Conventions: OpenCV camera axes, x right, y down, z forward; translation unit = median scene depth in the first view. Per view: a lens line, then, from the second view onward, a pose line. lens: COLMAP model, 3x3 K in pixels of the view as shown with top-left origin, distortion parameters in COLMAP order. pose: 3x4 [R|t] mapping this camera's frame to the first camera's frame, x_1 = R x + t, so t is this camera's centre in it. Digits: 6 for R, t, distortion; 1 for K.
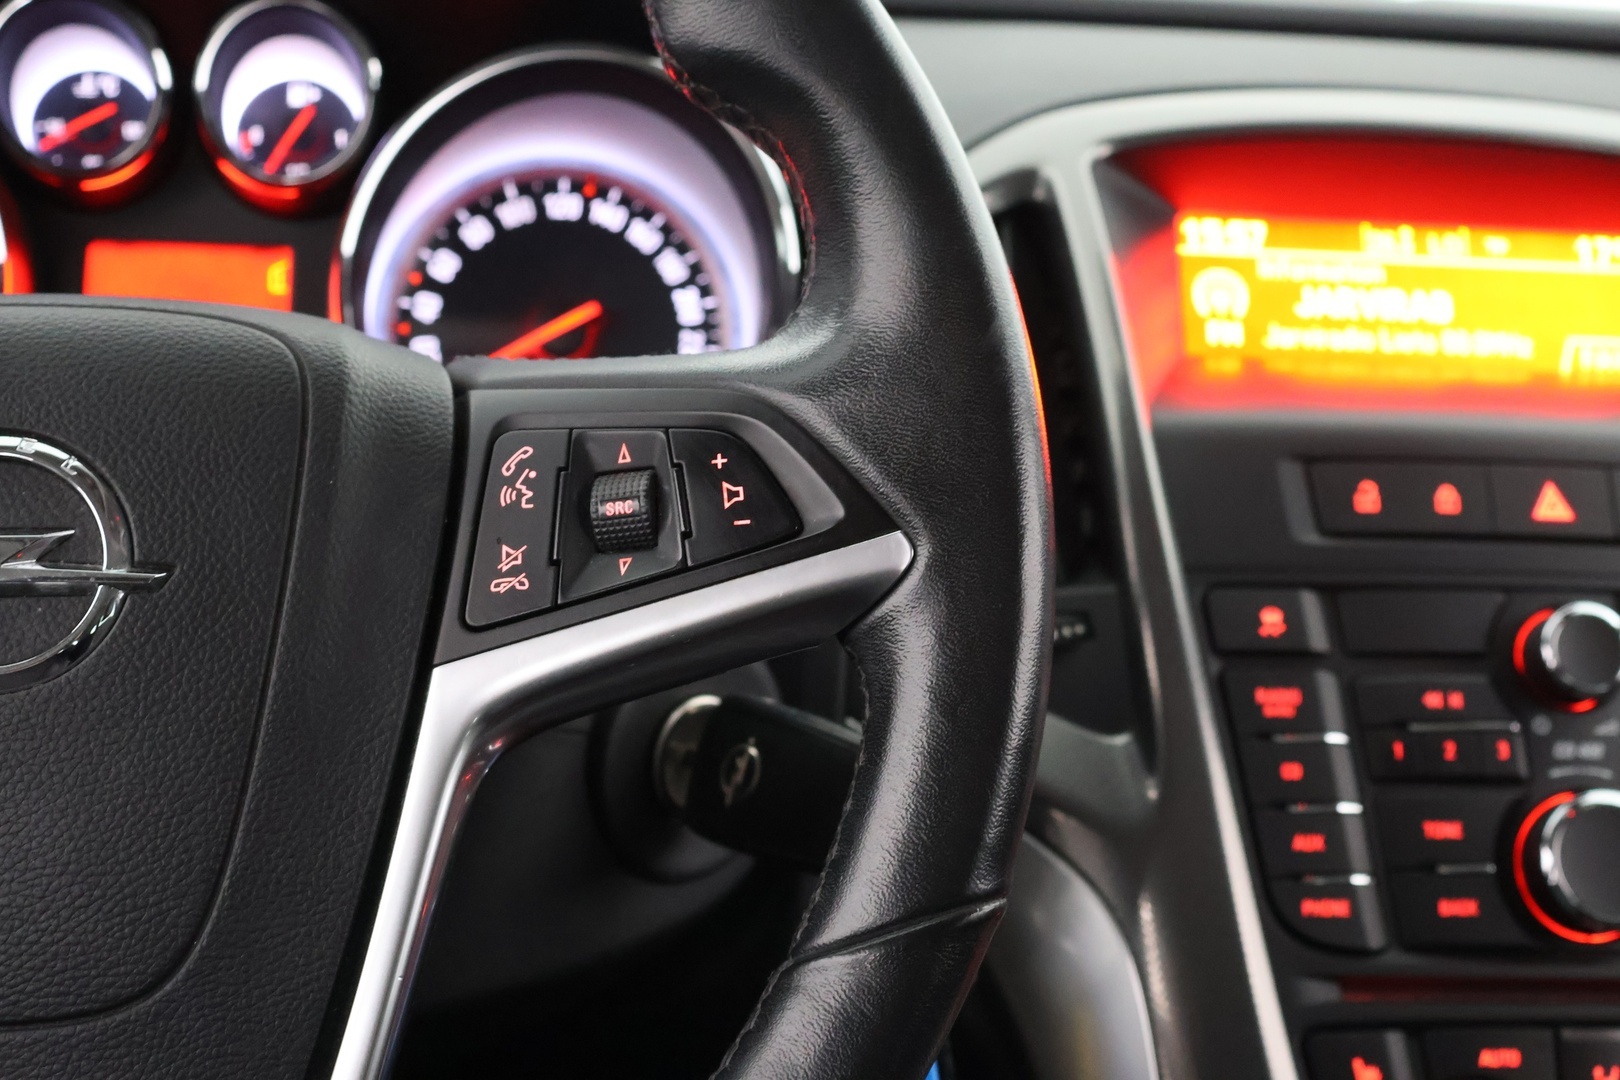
lens RADIAL K [[2429.3, 0, 819.5], [0, 2429.3, 539.8], [0, 0, 1]] dist [0.006749, 0.000000]
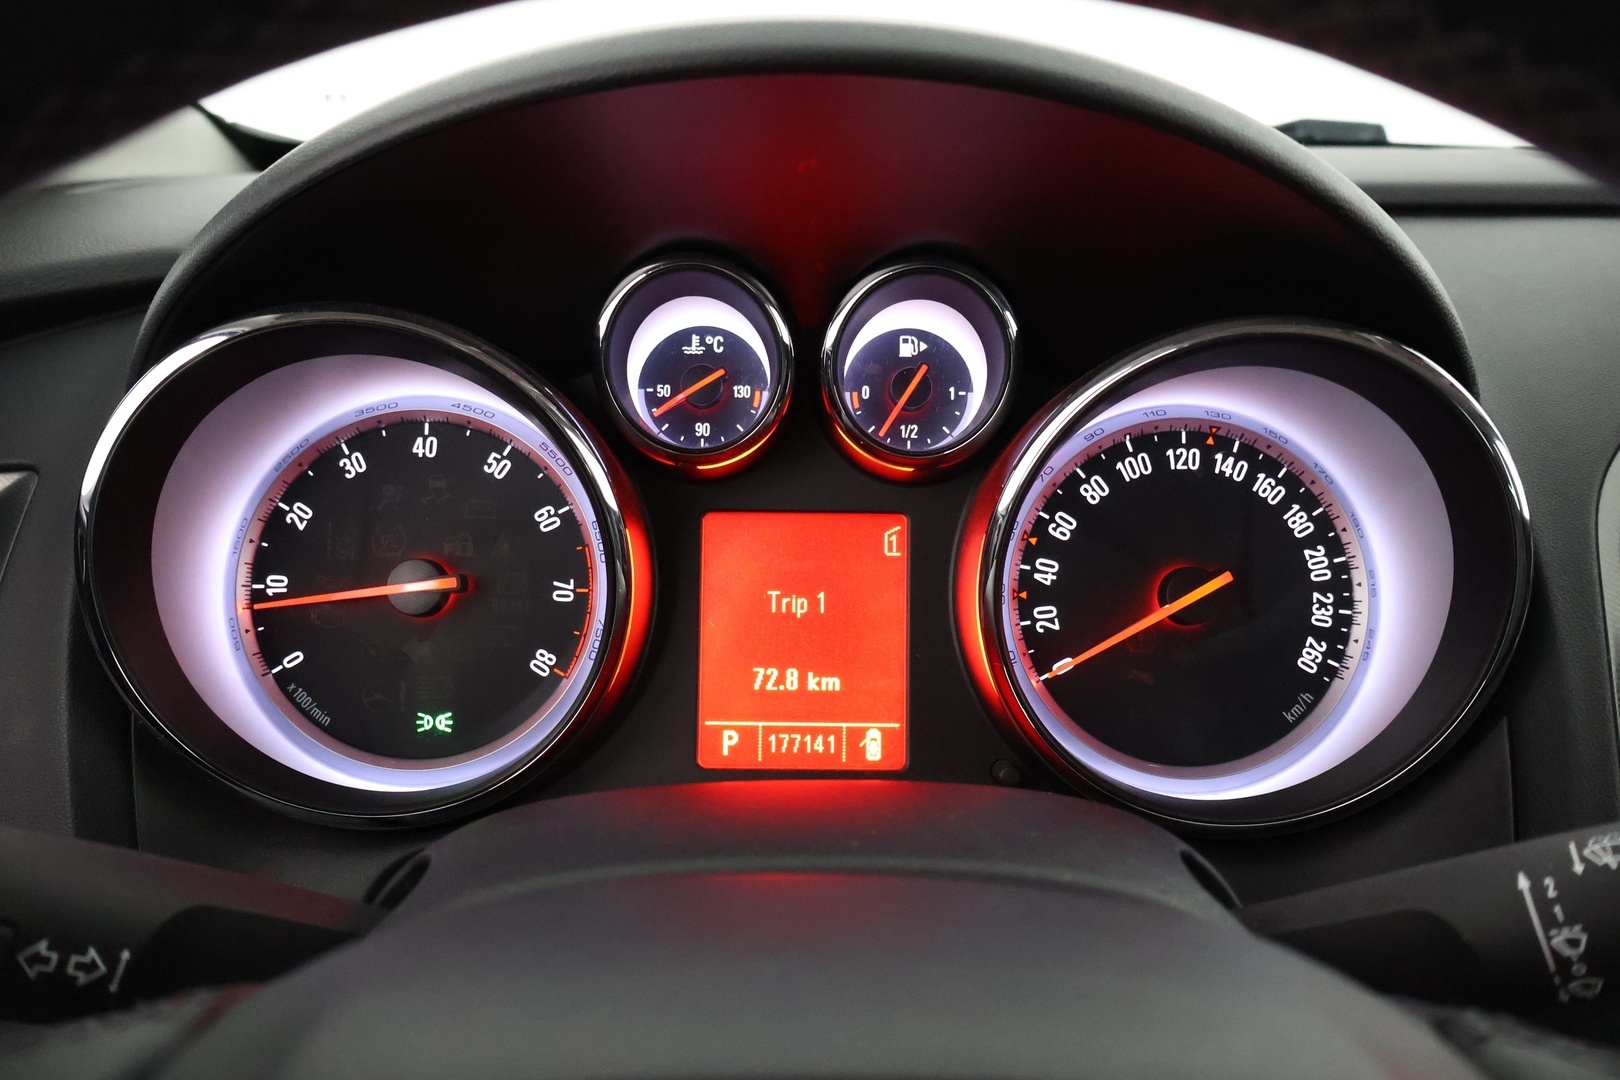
lens RADIAL K [[1362.5, 0, 807.1], [0, 1362.5, 538.7], [0, 0, 1]] dist [-0.006279, -0.000299]
pose [[0.993607, -0.000928, -0.112889, -0.213818], [0.011226, 0.995822, 0.090622, -0.173988], [0.112333, -0.091309, 0.989466, 0.501521]]
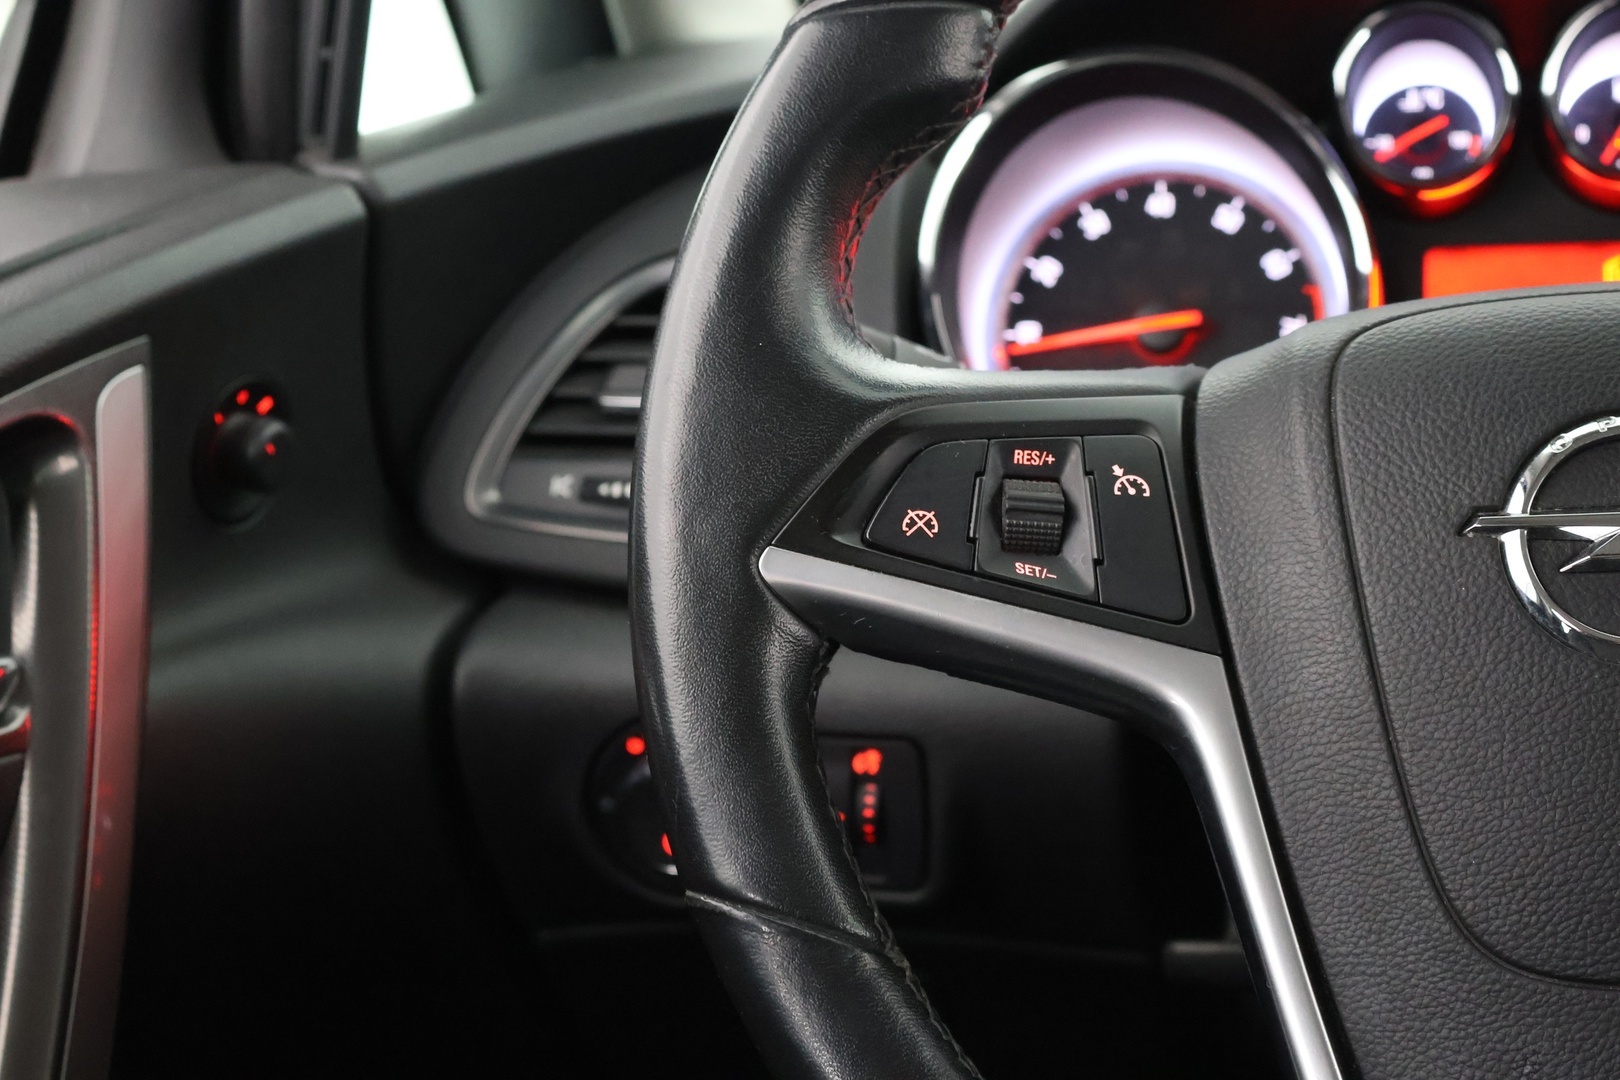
lens RADIAL K [[2429.3, 0, 809.3], [0, 2429.3, 535.6], [0, 0, 1]] dist [0.006749, 0.000000]
pose [[0.937692, -0.031578, -0.346030, -0.208866], [0.026211, 0.999453, -0.020181, 0.013406], [0.346478, 0.009854, 0.938006, -0.061215]]
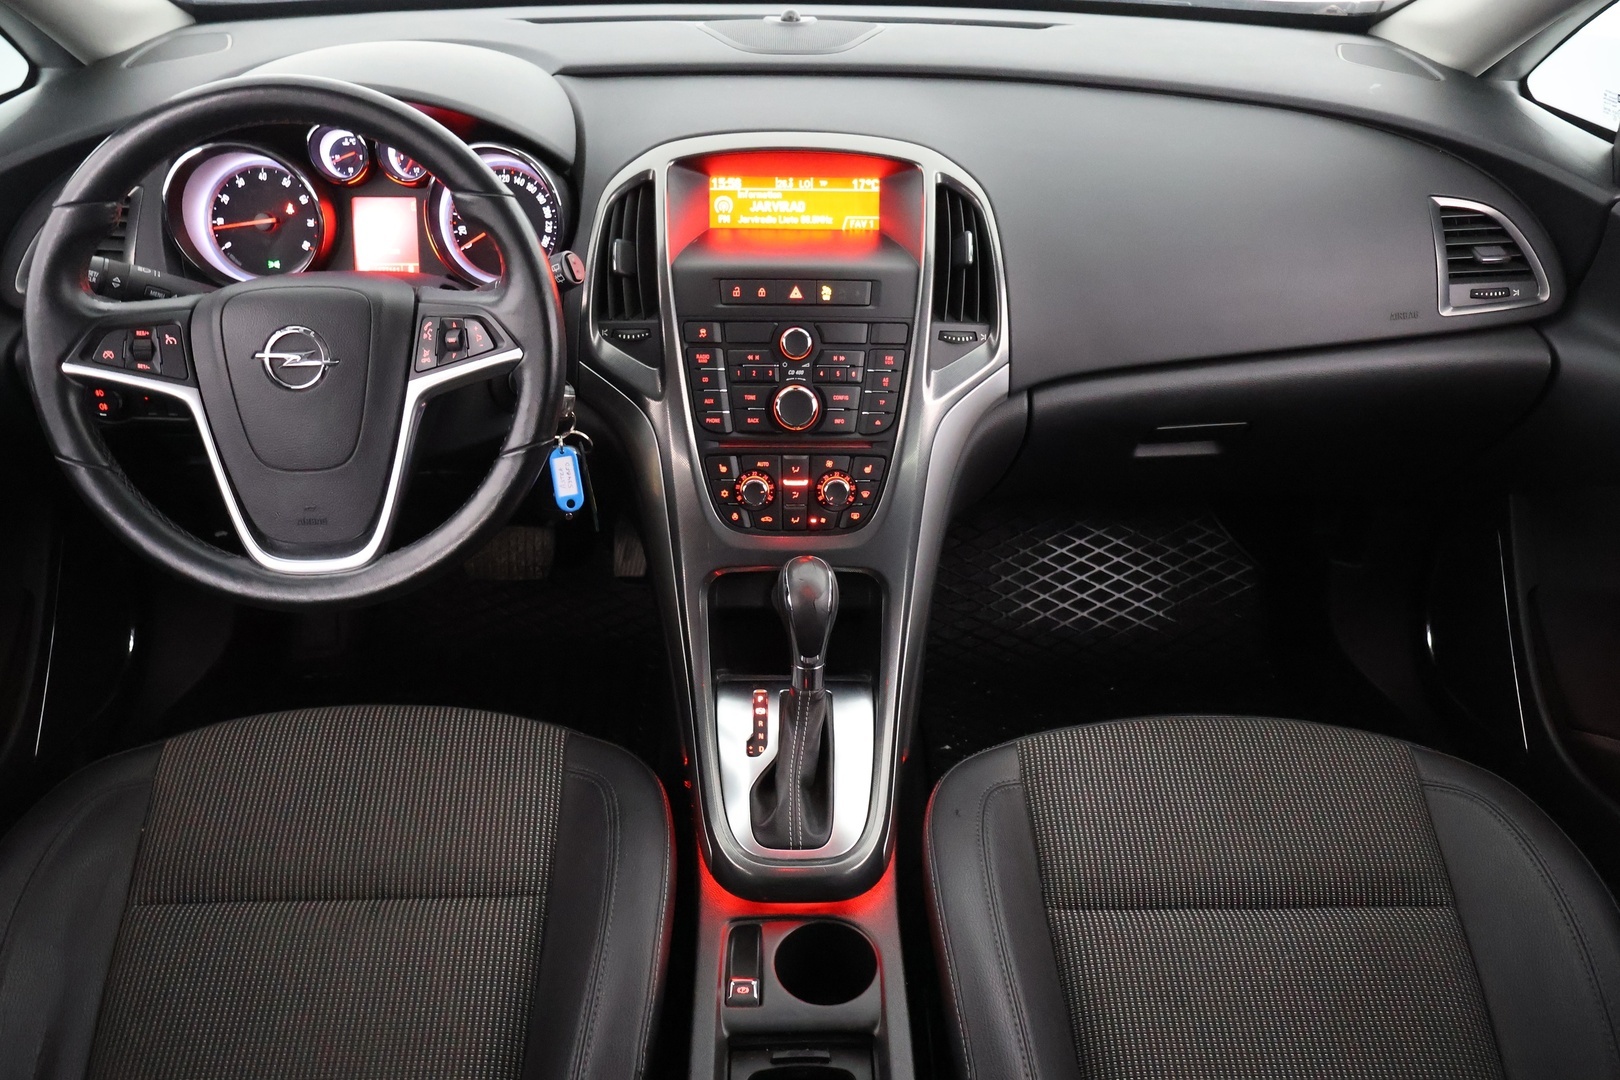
lens RADIAL K [[1362.5, 0, 811.2], [0, 1362.5, 530.8], [0, 0, 1]] dist [-0.006279, -0.000299]
pose [[0.994559, 0.018116, -0.102592, 0.505445], [0.016628, 0.944536, 0.327987, -0.302502], [0.102844, -0.327909, 0.939095, -0.766877]]
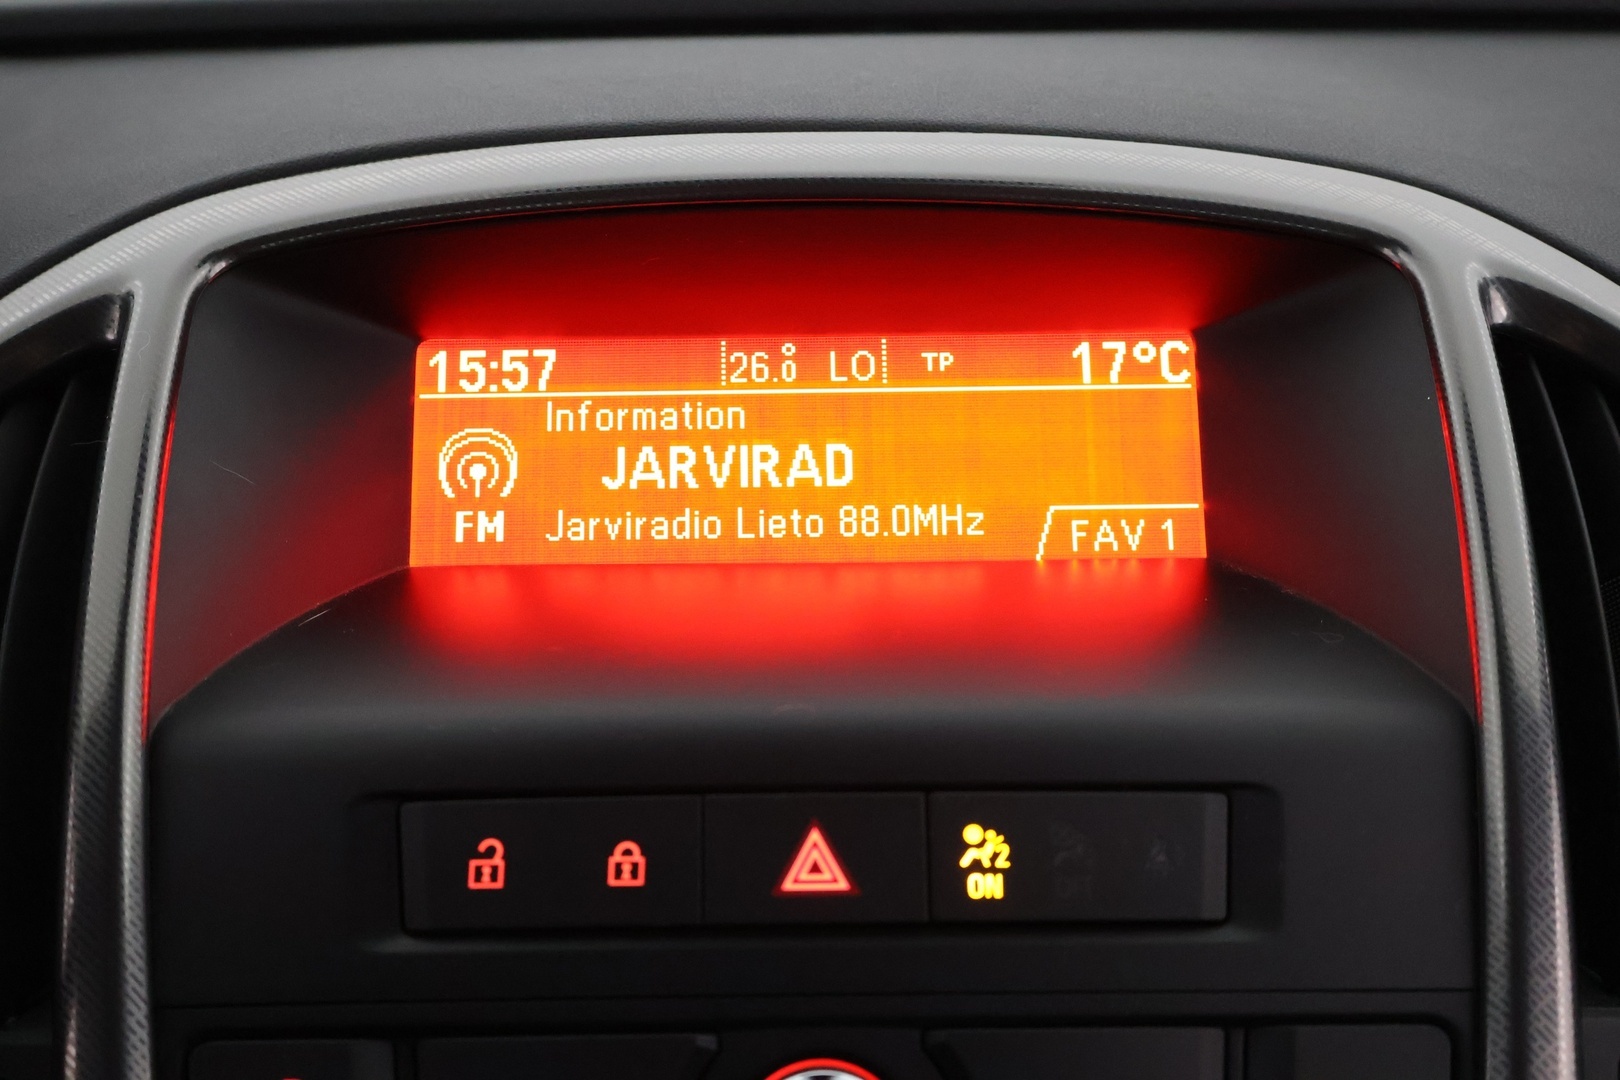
lens RADIAL K [[2273.9, 0, 797.6], [0, 2273.9, 540.3], [0, 0, 1]] dist [0.010826, 0.000000]
pose [[0.990420, -0.039394, -0.132352, 0.367944], [0.042519, 0.998878, 0.020868, -0.101389], [0.131382, -0.026295, 0.990983, 0.467625]]
